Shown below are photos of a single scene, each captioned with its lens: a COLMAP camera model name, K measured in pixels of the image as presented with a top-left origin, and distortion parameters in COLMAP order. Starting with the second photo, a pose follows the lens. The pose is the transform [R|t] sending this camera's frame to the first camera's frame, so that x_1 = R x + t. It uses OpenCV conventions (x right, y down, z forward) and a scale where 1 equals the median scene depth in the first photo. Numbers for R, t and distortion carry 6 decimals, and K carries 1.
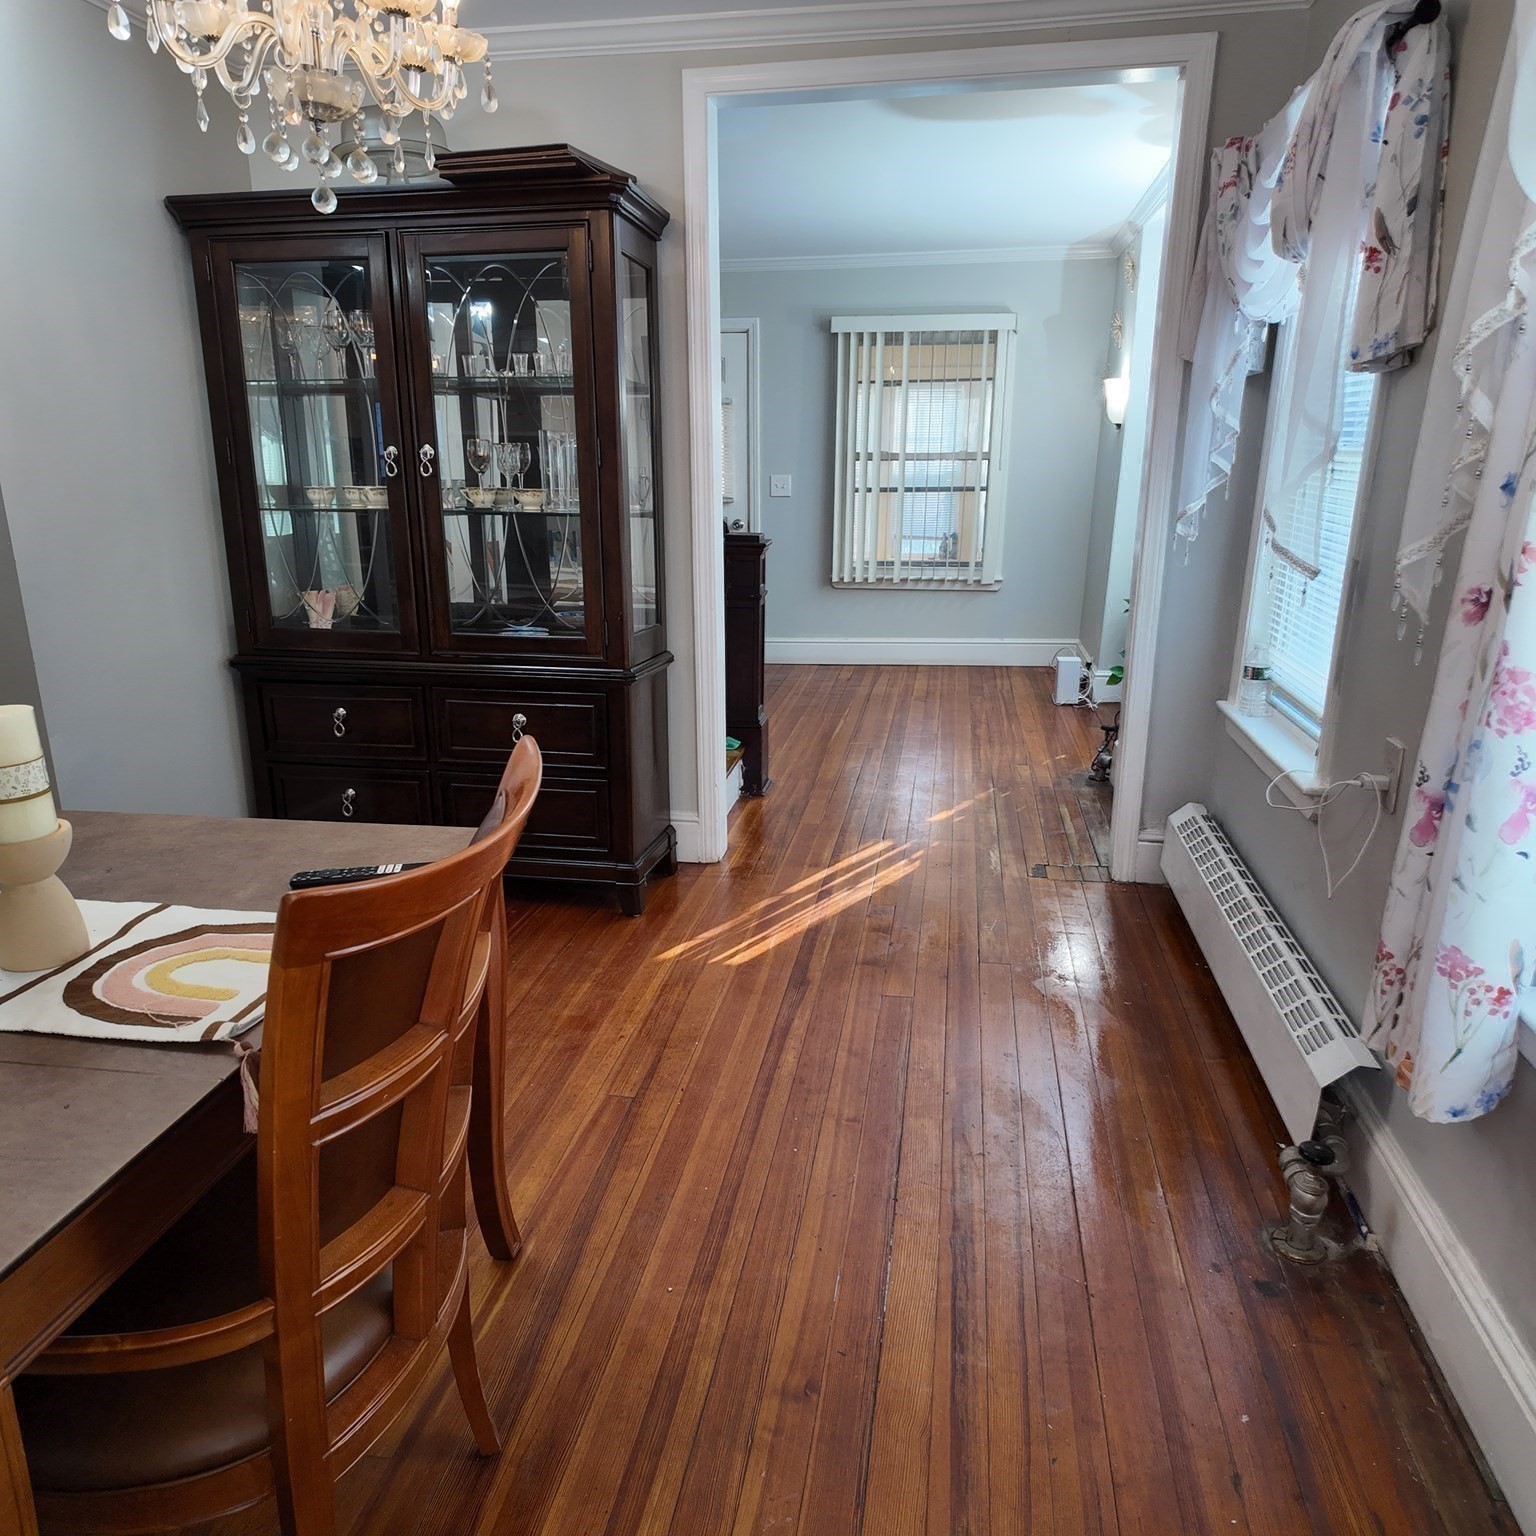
lens RADIAL K [[1120.8, 0, 767.3], [0, 1120.8, 776.9], [0, 0, 1]] dist [0.056962, -0.050153]
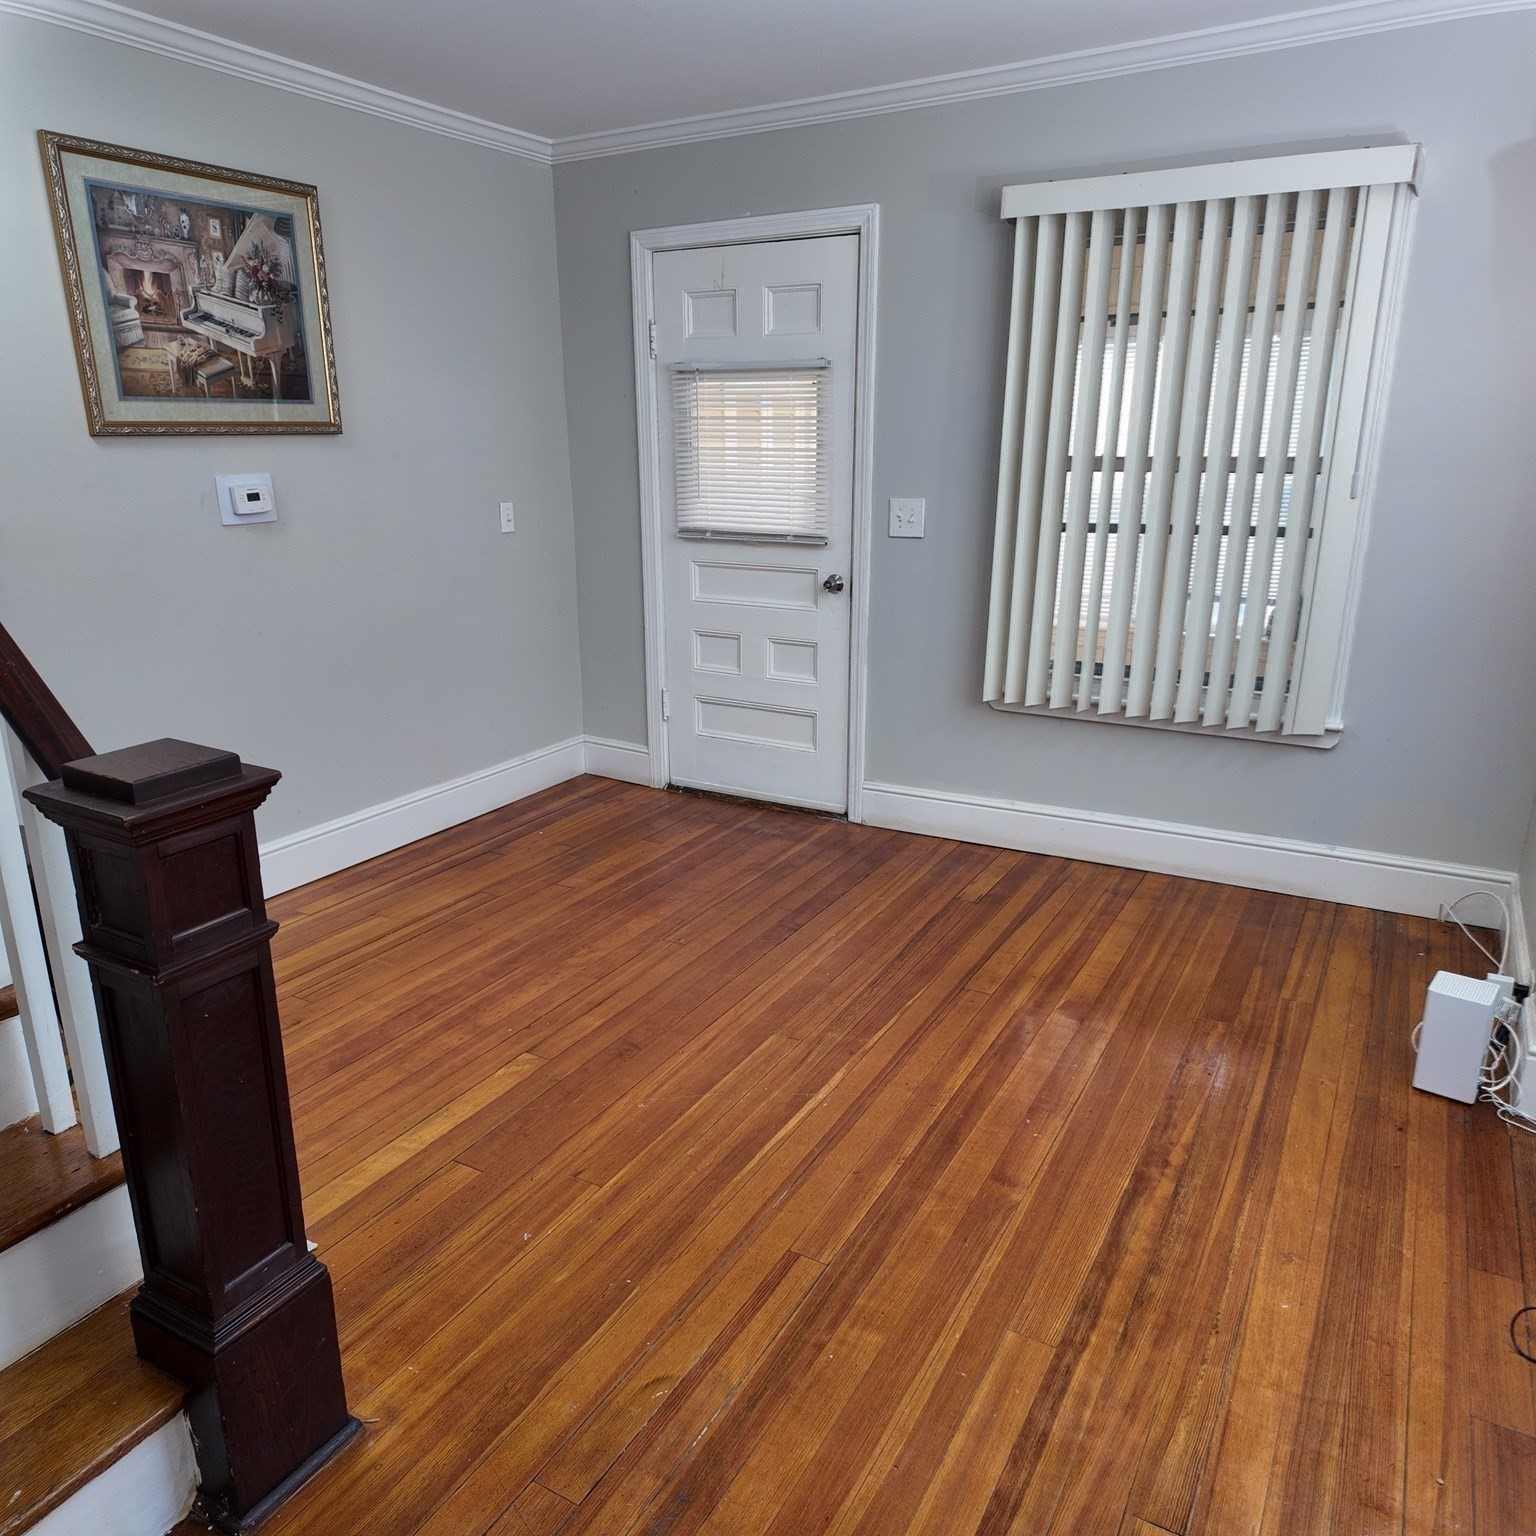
lens RADIAL K [[1120.8, 0, 772.7], [0, 1120.8, 770.4], [0, 0, 1]] dist [0.056962, -0.050153]
pose [[0.938532, 0.101100, -0.330055, 0.152078], [-0.098456, 0.994833, 0.024764, -0.152267], [0.330854, 0.009254, 0.943637, 0.493430]]
